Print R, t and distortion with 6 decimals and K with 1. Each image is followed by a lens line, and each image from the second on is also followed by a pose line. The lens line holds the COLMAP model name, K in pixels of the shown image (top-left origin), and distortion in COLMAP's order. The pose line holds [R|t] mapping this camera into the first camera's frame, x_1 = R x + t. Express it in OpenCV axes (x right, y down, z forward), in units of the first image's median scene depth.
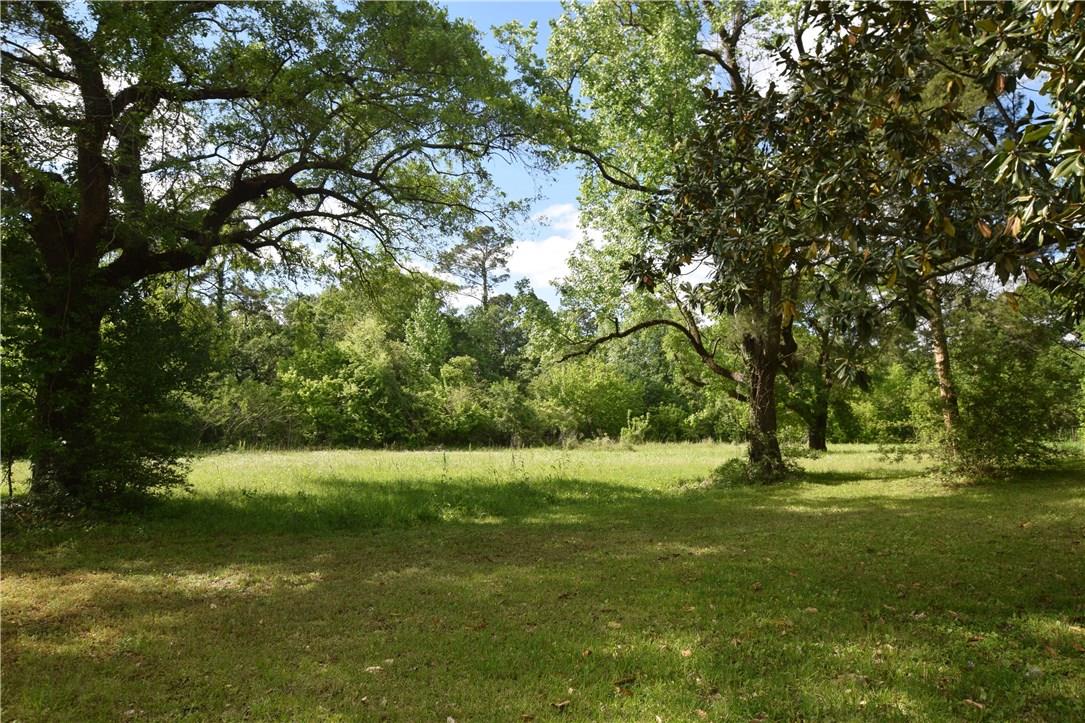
lens RADIAL K [[732.9, 0, 542.5], [0, 732.9, 361.5], [0, 0, 1]] dist [-0.003614, 0.000732]
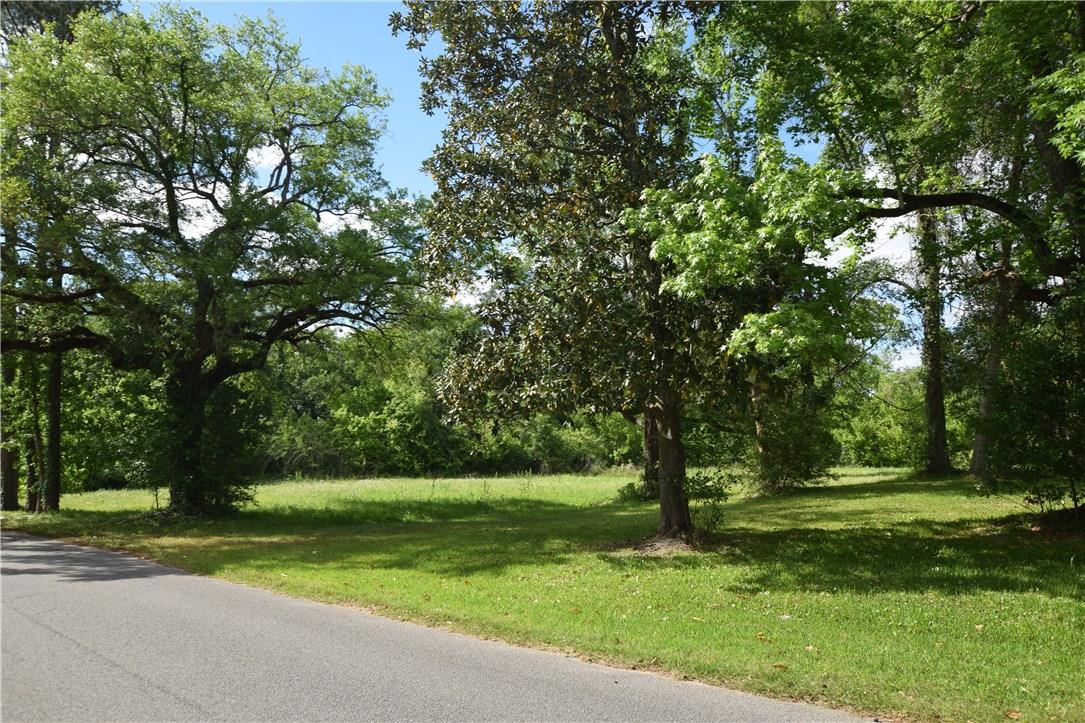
lens RADIAL K [[785.7, 0, 549.1], [0, 785.7, 363.4], [0, 0, 1]] dist [-0.002440, 0.028222]
pose [[0.995688, -0.024335, -0.089515, 0.084568], [0.022364, 0.999486, -0.022953, -0.021688], [0.090028, 0.020852, 0.995721, -0.176214]]
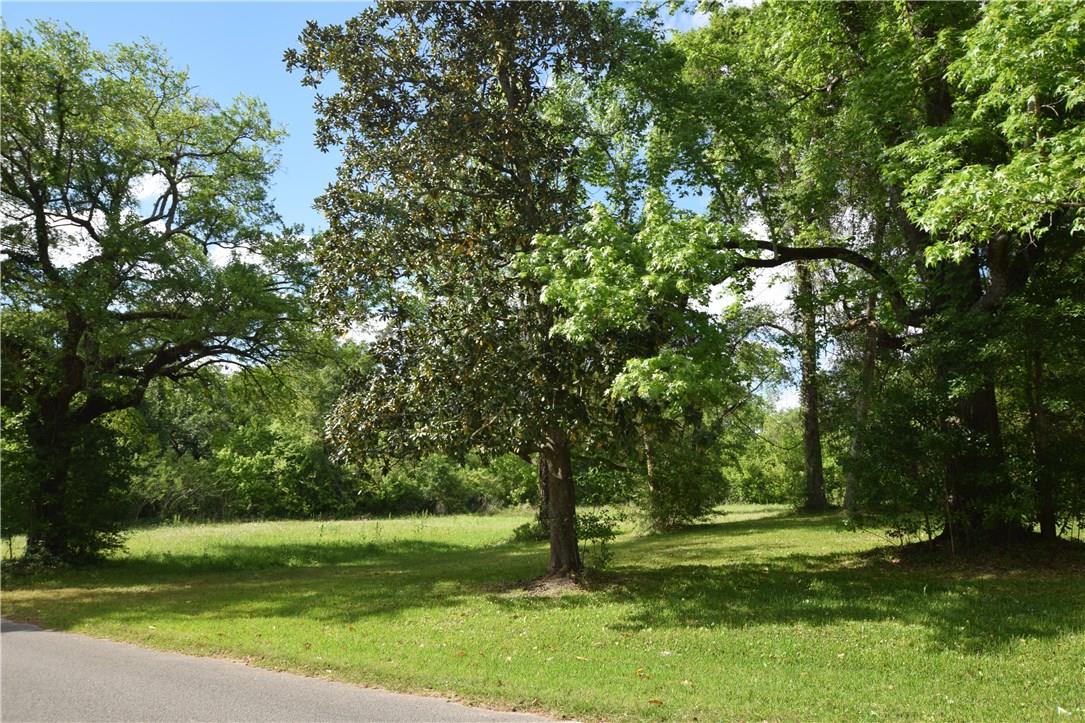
lens RADIAL K [[785.7, 0, 549.1], [0, 785.7, 363.4], [0, 0, 1]] dist [-0.002440, 0.028222]
pose [[0.999069, -0.016607, 0.039817, 0.086729], [0.019347, 0.997398, -0.069445, -0.022124], [-0.038560, 0.070151, 0.996791, -0.178375]]
